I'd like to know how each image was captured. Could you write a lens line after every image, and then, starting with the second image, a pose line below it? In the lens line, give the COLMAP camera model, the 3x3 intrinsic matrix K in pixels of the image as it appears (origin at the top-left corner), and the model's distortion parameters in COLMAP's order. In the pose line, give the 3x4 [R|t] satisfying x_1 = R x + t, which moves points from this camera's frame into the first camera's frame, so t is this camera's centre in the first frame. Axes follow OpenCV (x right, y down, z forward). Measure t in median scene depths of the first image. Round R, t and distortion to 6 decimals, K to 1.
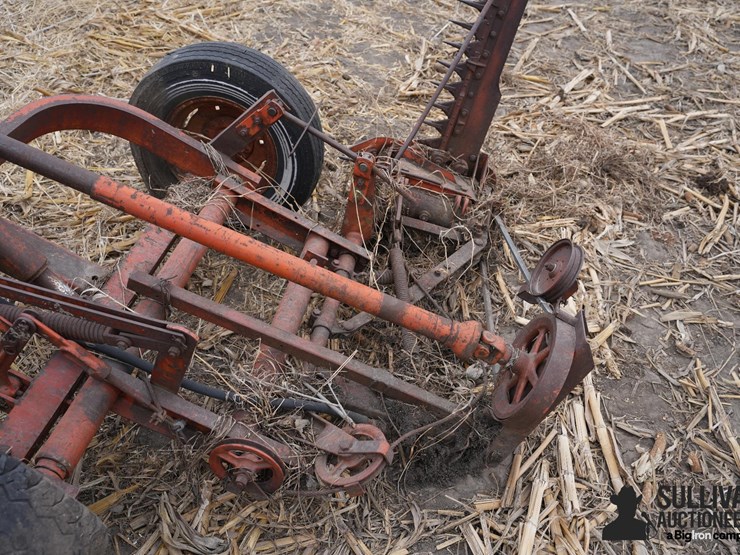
lens RADIAL K [[668.1, 0, 365.5], [0, 668.1, 277.0], [0, 0, 1]] dist [-0.101201, 0.073332]
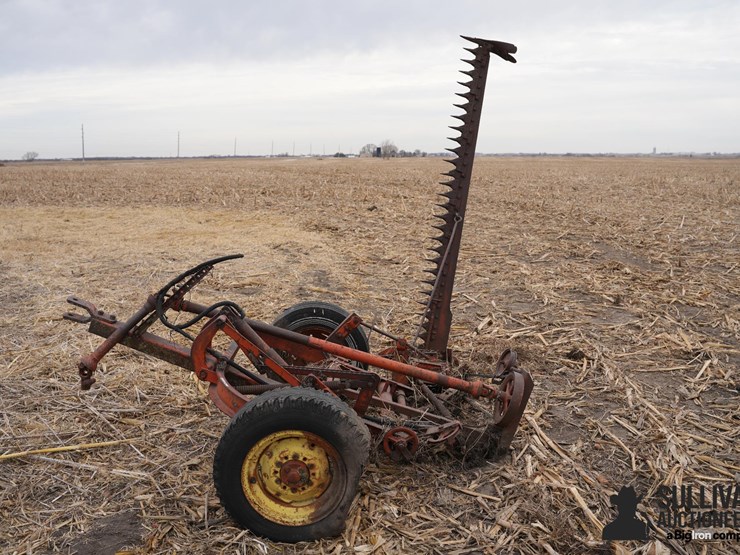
lens RADIAL K [[668.1, 0, 374.3], [0, 668.1, 278.6], [0, 0, 1]] dist [-0.101201, 0.073332]
pose [[0.975671, -0.114587, 0.186909, -0.343305], [0.189859, 0.867924, -0.458978, 0.450207], [-0.109630, 0.483298, 0.868565, -0.658879]]
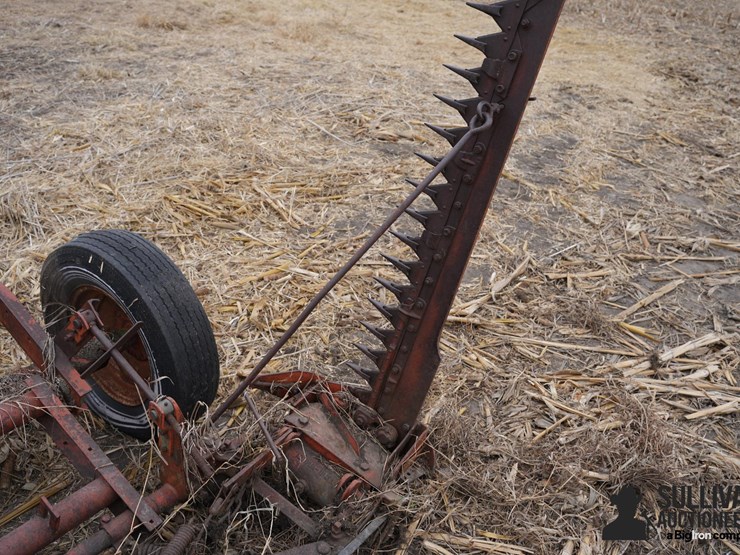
lens RADIAL K [[668.1, 0, 370.1], [0, 668.1, 278.7], [0, 0, 1]] dist [-0.101201, 0.073332]
pose [[0.900683, 0.194357, -0.388580, 0.391352], [-0.281273, 0.942489, -0.180552, -0.192203], [0.331141, 0.271918, 0.903552, 0.251185]]
